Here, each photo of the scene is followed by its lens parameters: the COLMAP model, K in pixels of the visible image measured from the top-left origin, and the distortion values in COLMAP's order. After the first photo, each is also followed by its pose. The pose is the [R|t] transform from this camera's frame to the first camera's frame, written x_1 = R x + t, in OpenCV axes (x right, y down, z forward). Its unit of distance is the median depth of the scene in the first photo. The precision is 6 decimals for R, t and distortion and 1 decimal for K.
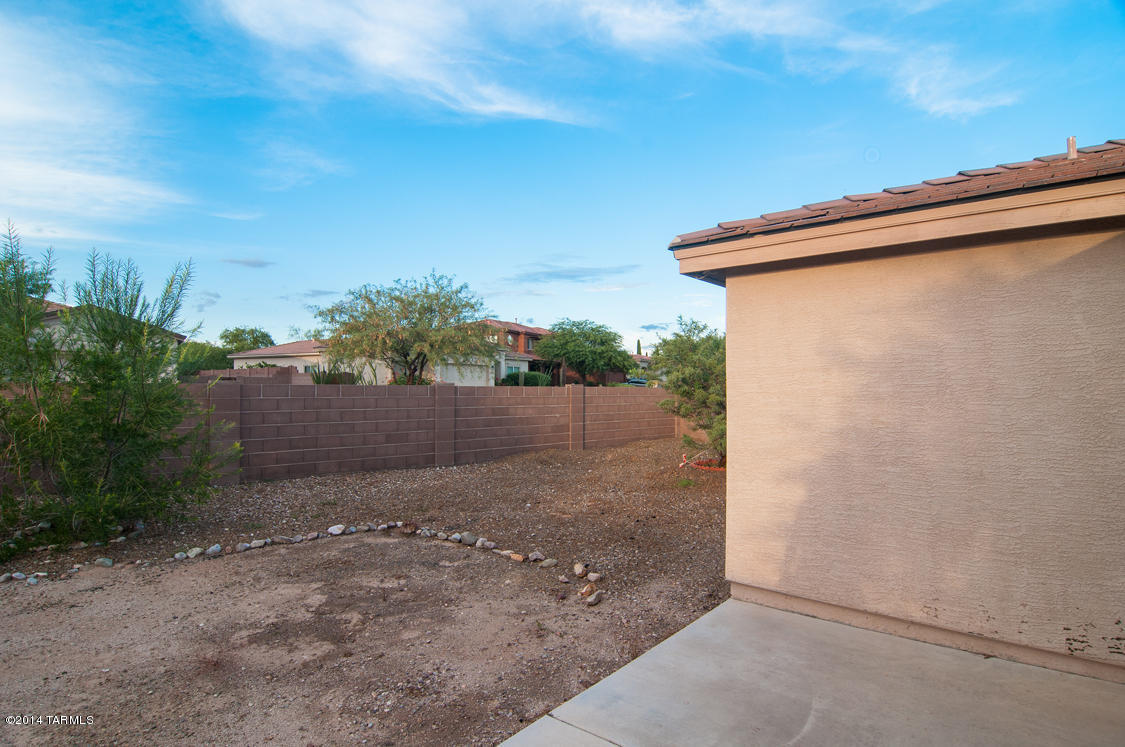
lens RADIAL K [[590.2, 0, 556.9], [0, 590.2, 388.2], [0, 0, 1]] dist [-0.001822, -0.000816]
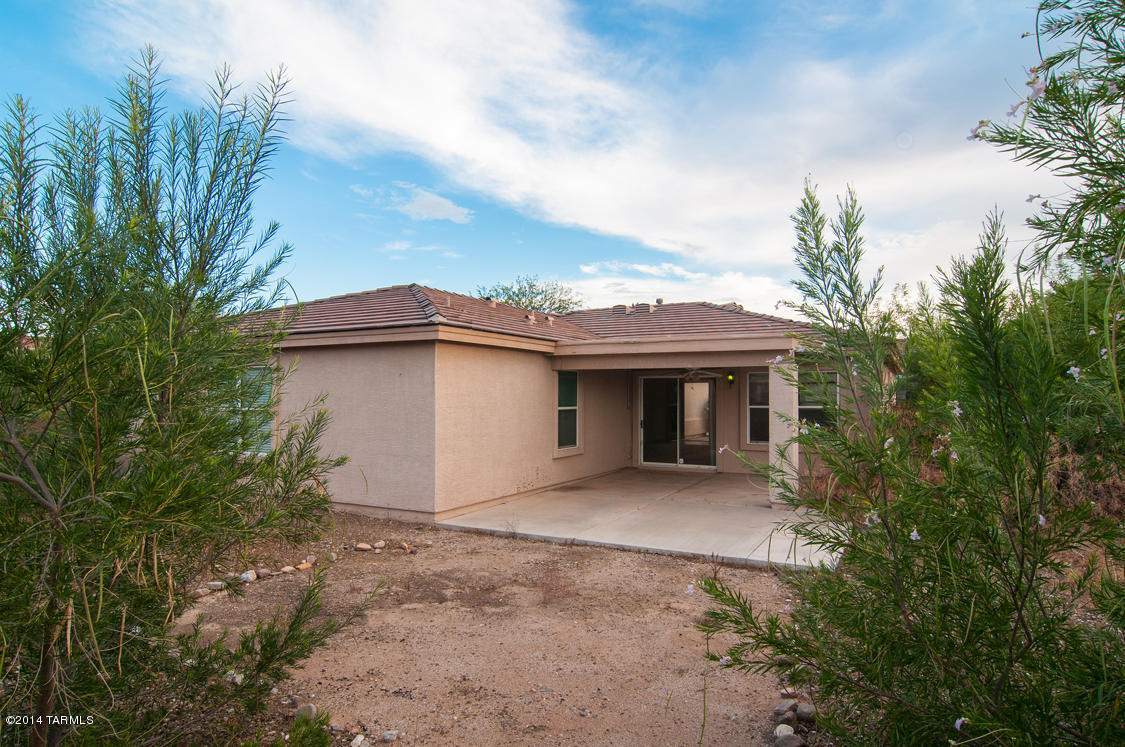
lens RADIAL K [[590.2, 0, 556.9], [0, 590.2, 388.2], [0, 0, 1]] dist [-0.001822, -0.000816]
pose [[-0.169297, 0.020851, 0.985344, -1.471795], [0.007117, 0.999776, -0.019934, -0.011497], [-0.985539, 0.003638, -0.169408, 0.900777]]
